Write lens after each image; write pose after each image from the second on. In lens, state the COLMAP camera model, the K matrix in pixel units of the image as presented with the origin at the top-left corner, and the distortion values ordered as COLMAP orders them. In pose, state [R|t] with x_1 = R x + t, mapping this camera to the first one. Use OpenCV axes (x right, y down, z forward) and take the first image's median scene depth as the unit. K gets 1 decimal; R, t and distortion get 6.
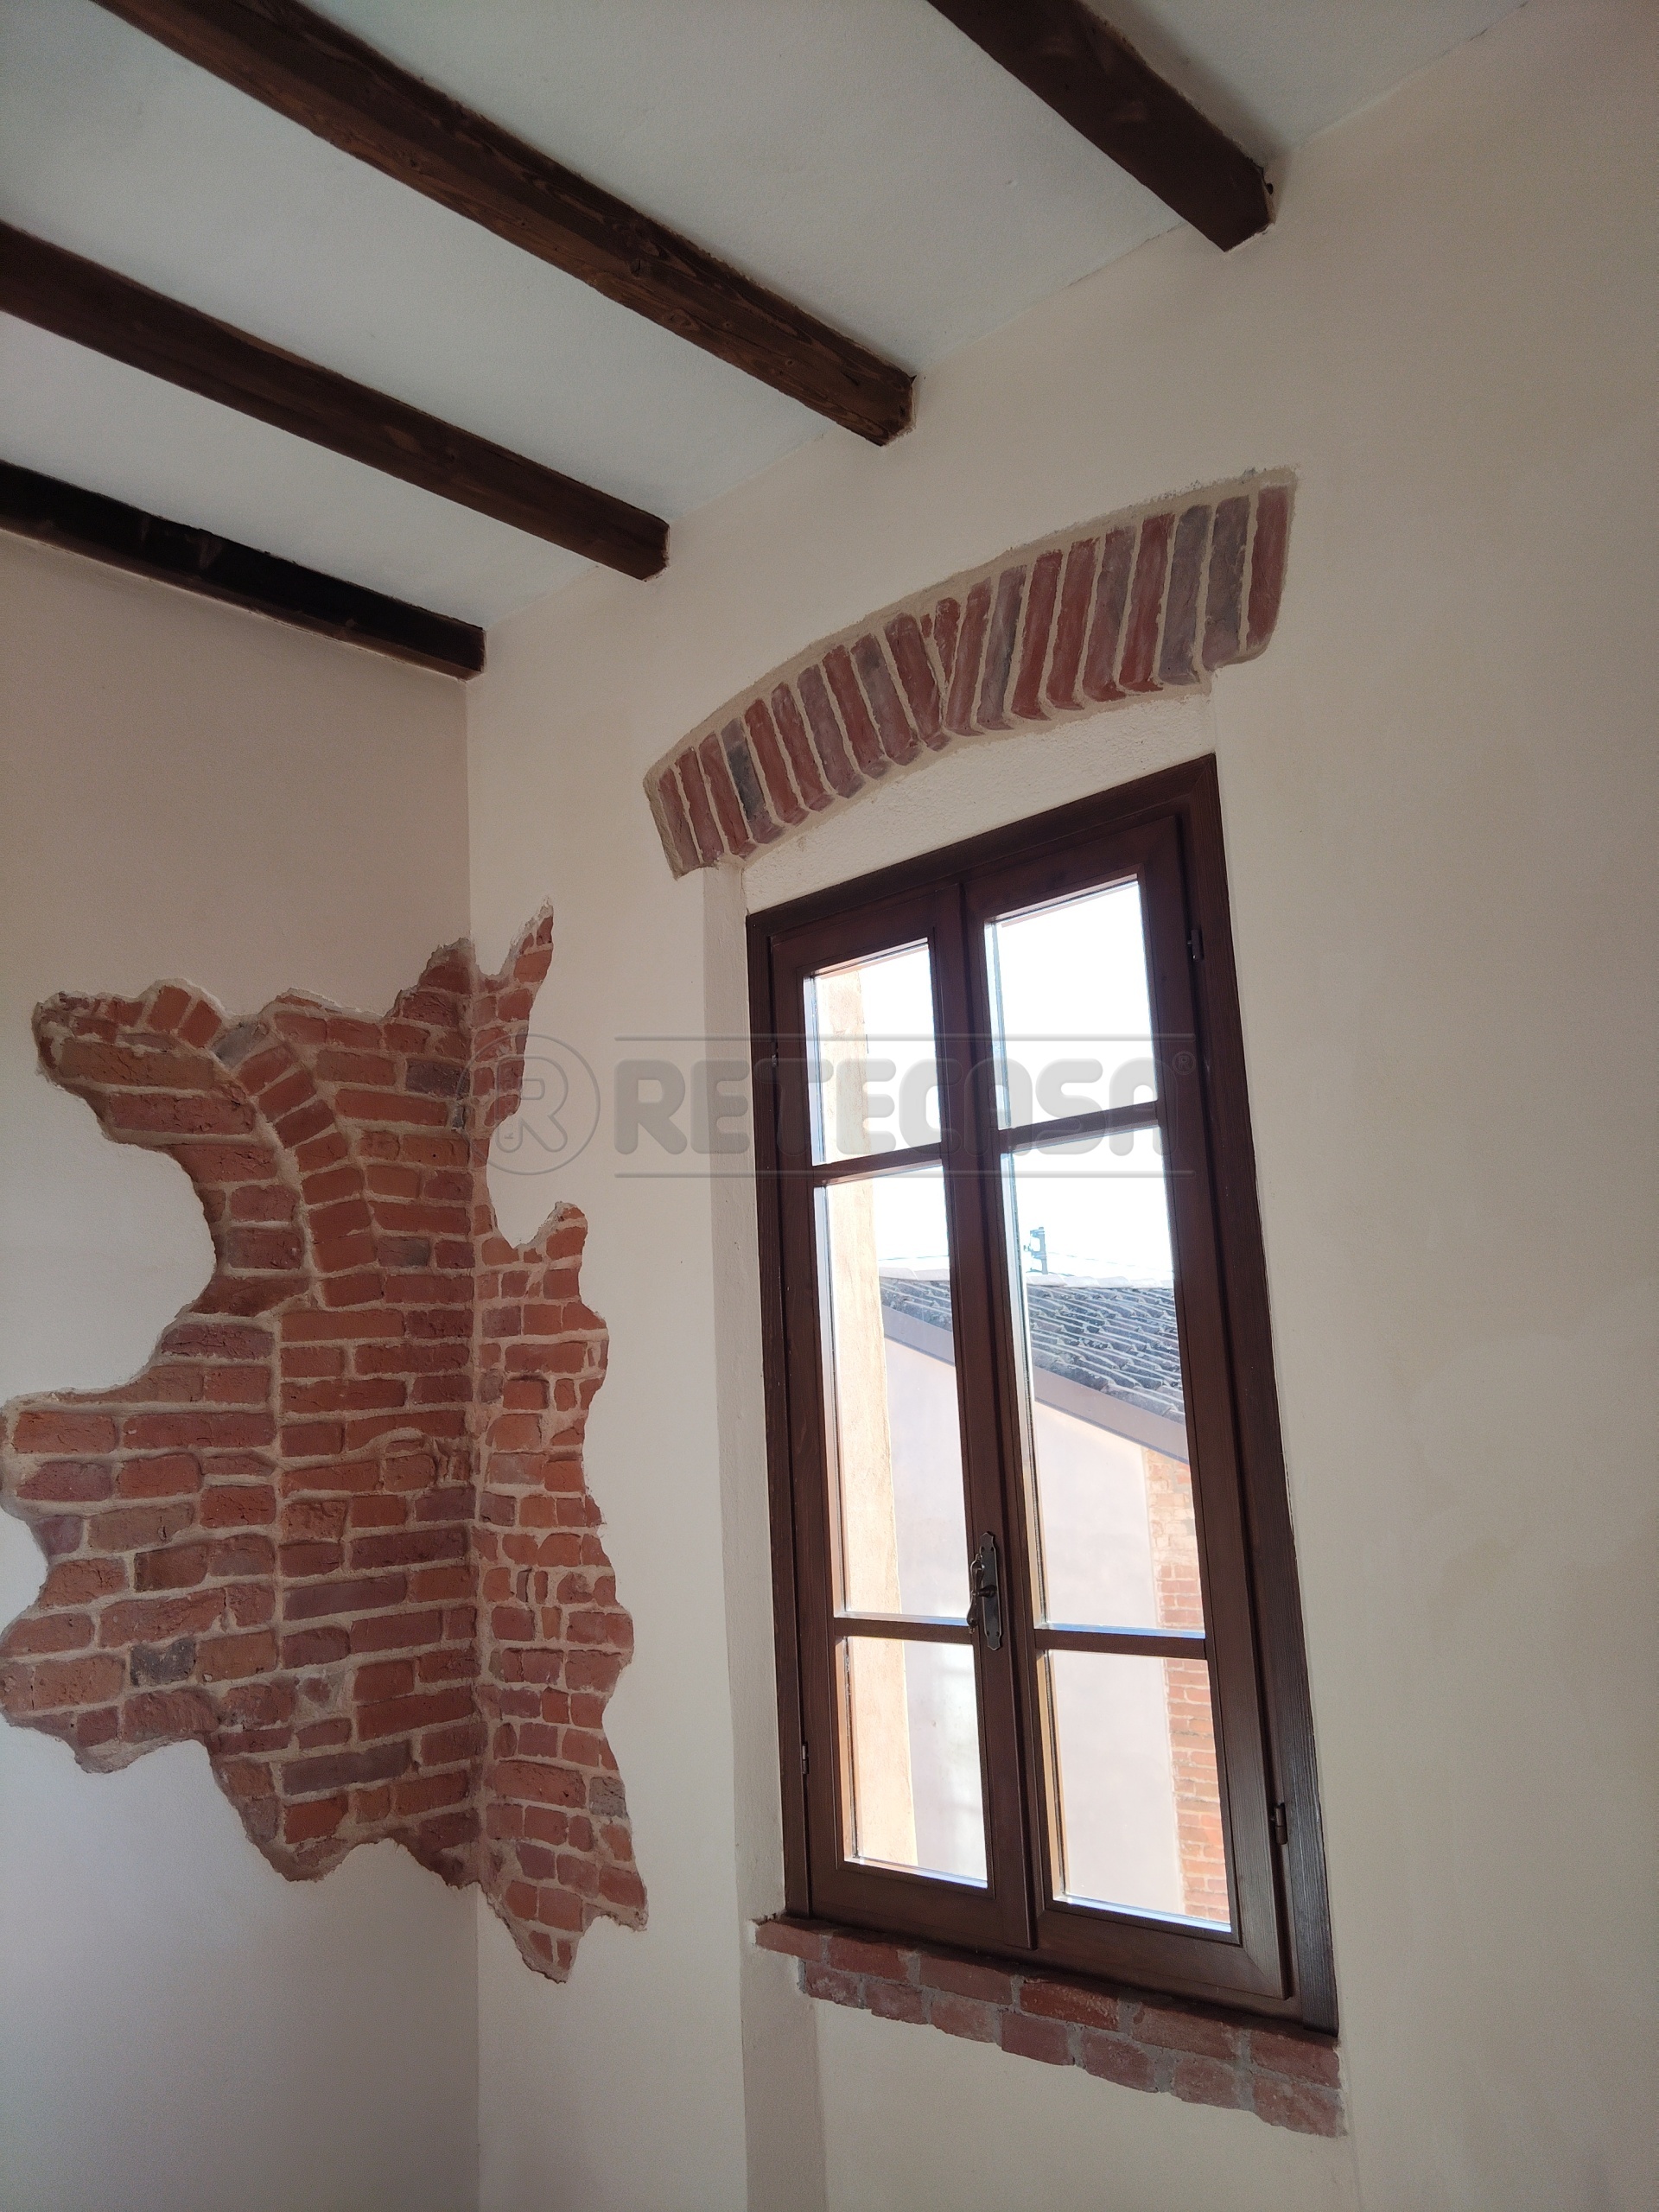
lens RADIAL K [[1652.4, 0, 835.3], [0, 1652.4, 1103.3], [0, 0, 1]] dist [0.010401, -0.035532]
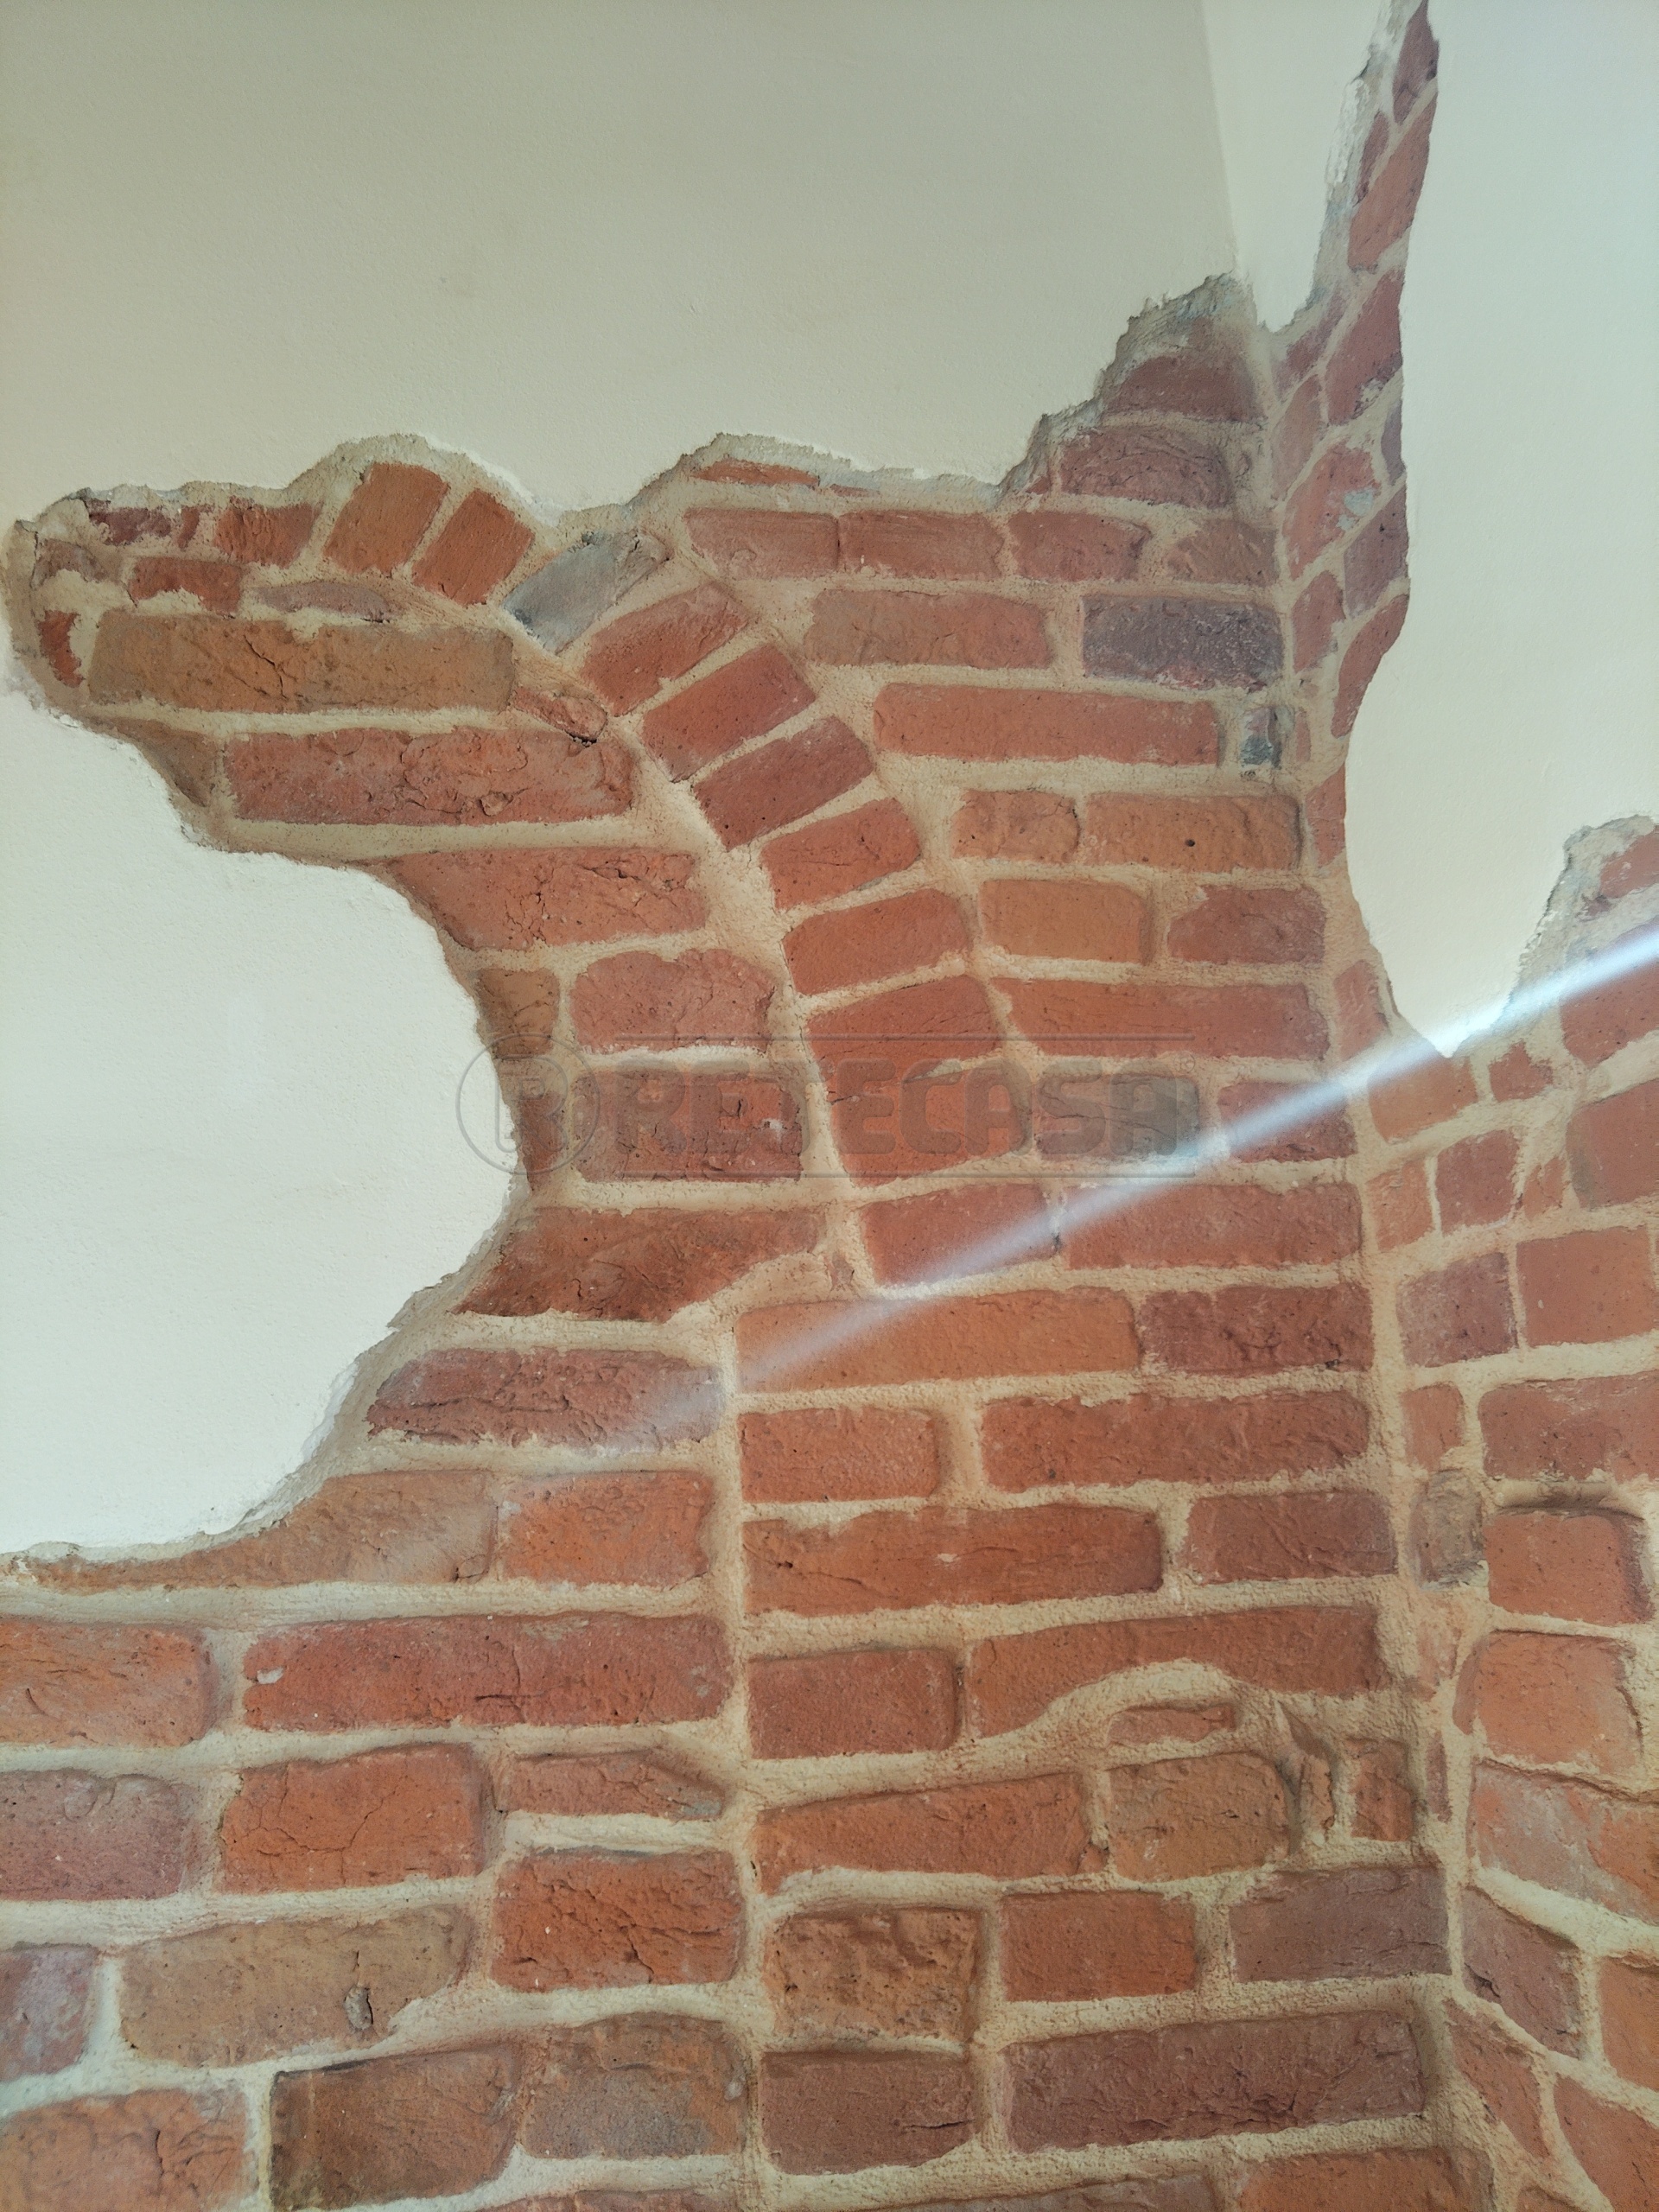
lens RADIAL K [[1652.4, 0, 833.5], [0, 1652.4, 1098.4], [0, 0, 1]] dist [0.010401, -0.035532]
pose [[0.789601, -0.143796, -0.596534, -0.110860], [0.110202, 0.989579, -0.092671, 0.115138], [0.603644, 0.007434, 0.797219, 0.728178]]
